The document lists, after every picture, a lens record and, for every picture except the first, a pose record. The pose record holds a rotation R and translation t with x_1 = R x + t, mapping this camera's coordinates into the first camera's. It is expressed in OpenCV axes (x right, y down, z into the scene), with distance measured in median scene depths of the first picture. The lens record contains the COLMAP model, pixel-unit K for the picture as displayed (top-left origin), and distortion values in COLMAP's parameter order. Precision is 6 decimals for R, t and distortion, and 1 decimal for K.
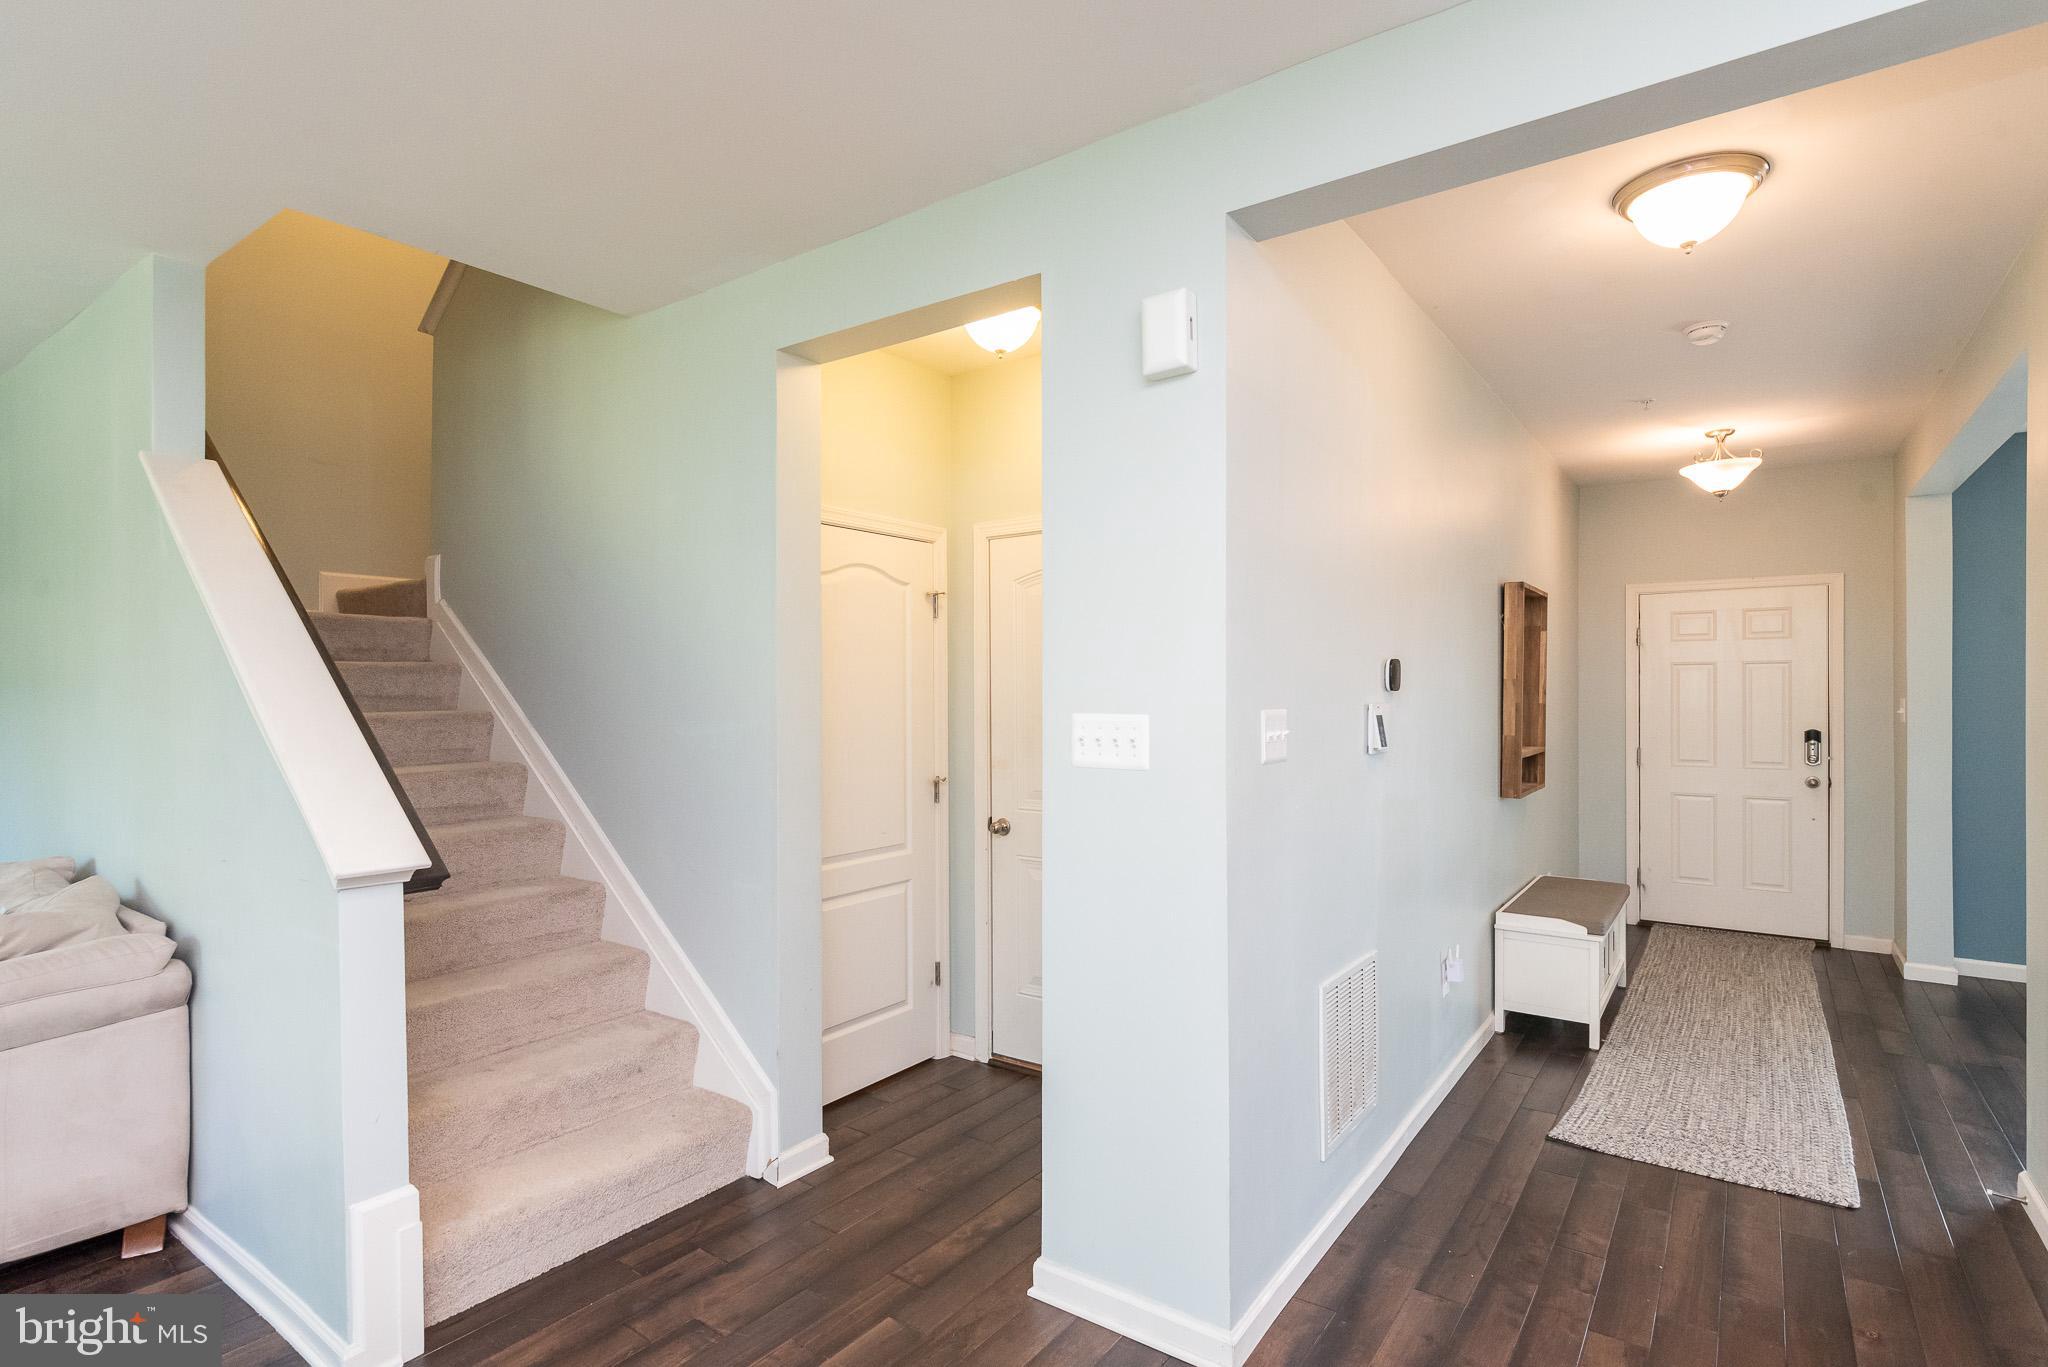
lens RADIAL K [[1010.0, 0, 1021.0], [0, 1010.0, 693.0], [0, 0, 1]] dist [0.002383, 0.001060]
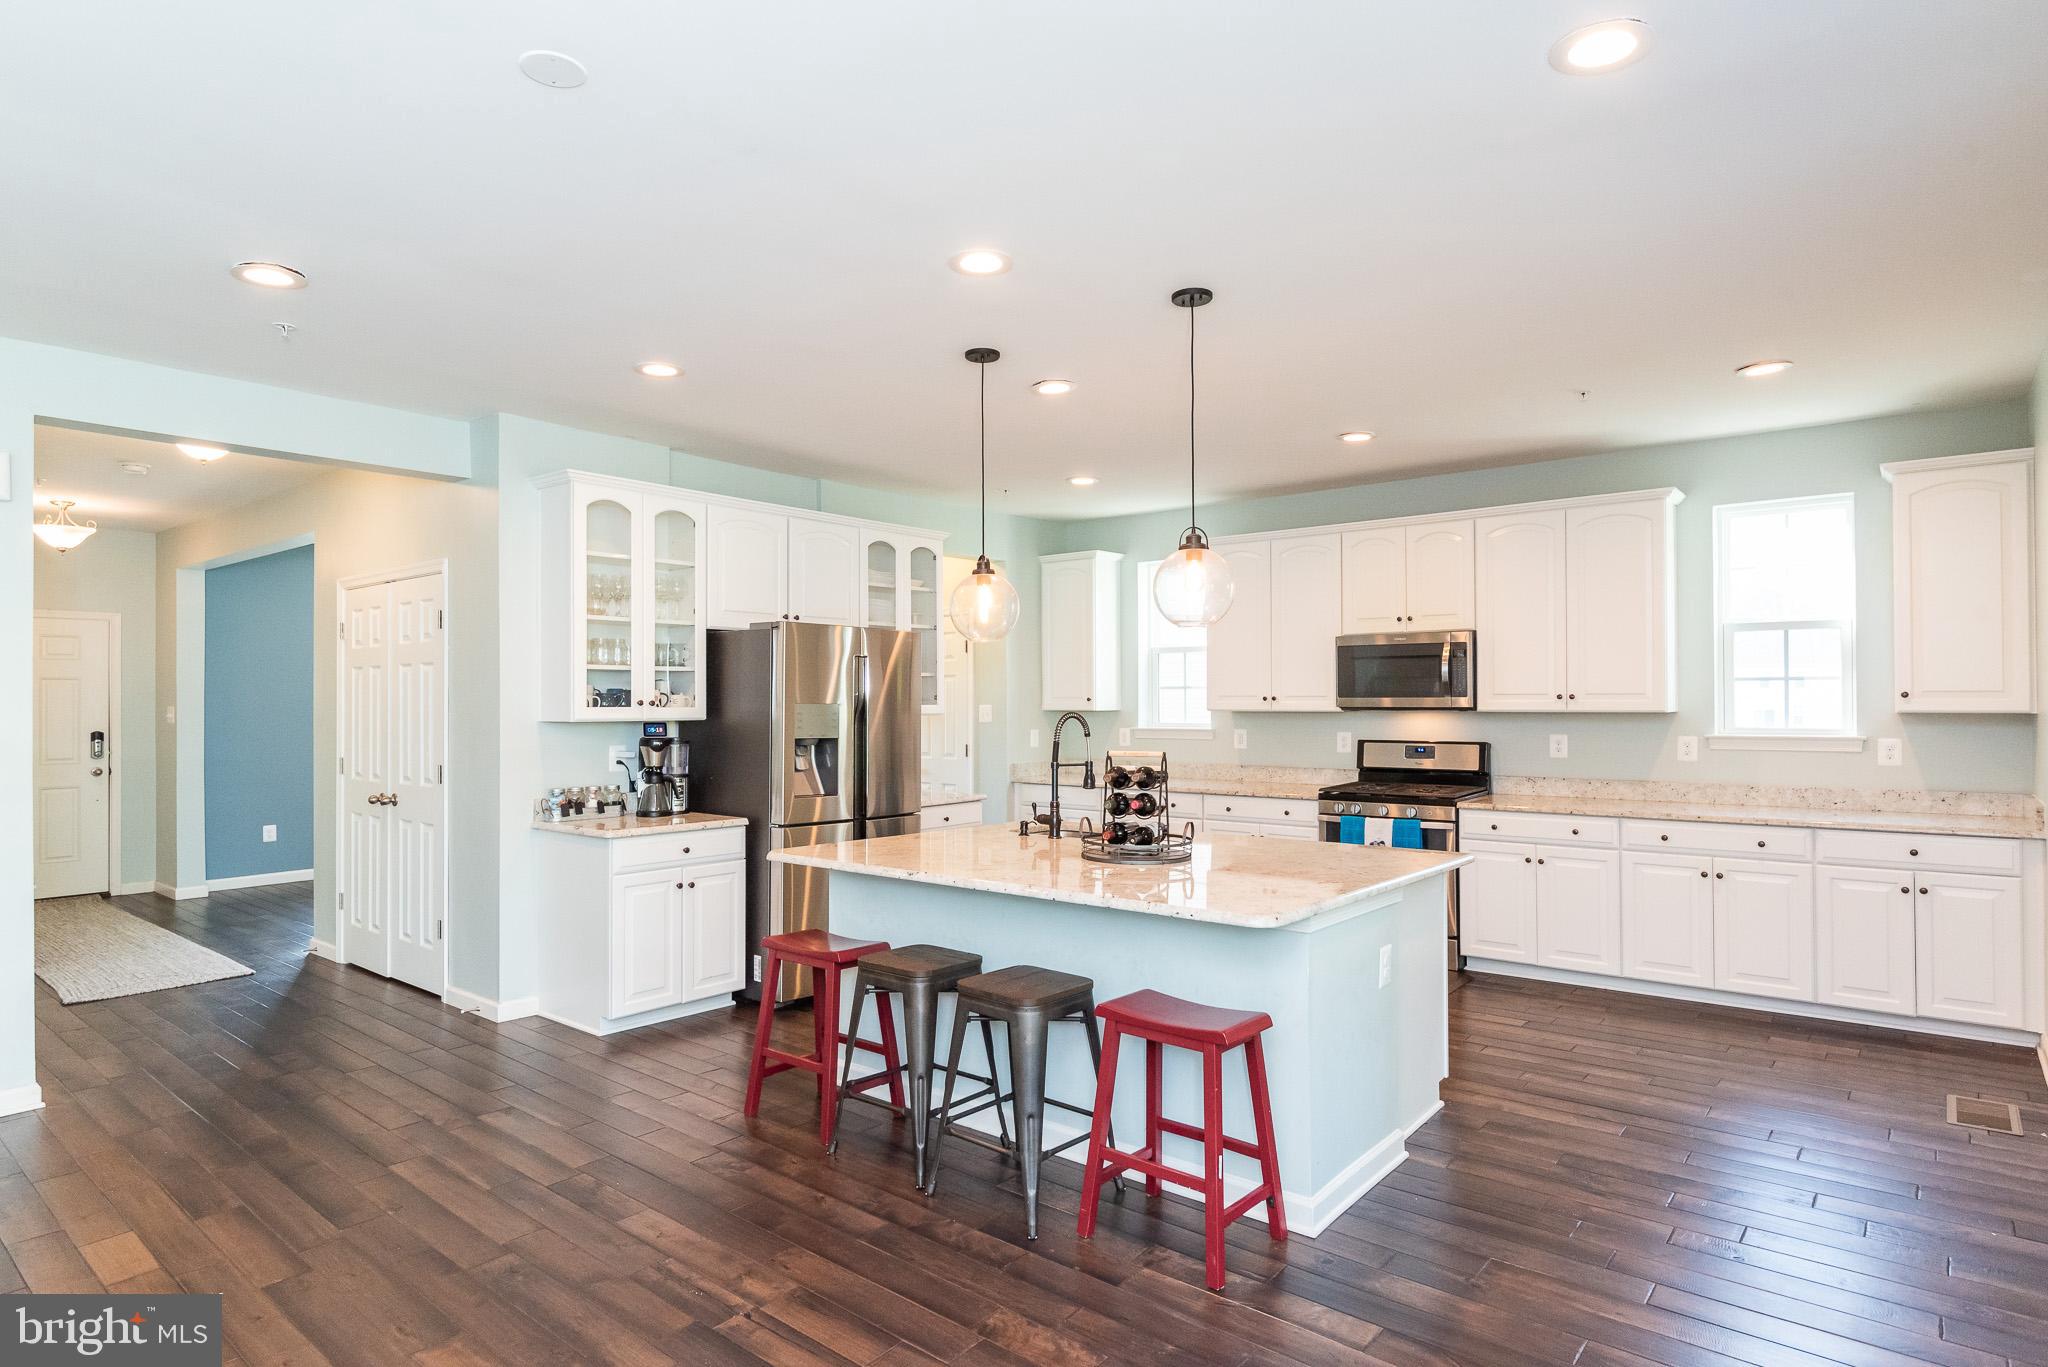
lens RADIAL K [[1121.5, 0, 1031.6], [0, 1121.5, 693.5], [0, 0, 1]] dist [0.001095, -0.001693]
pose [[0.063937, 0.006926, 0.997930, -0.582904], [0.004537, 0.999964, -0.007231, 0.003564], [-0.997944, 0.004990, 0.063904, -0.289789]]
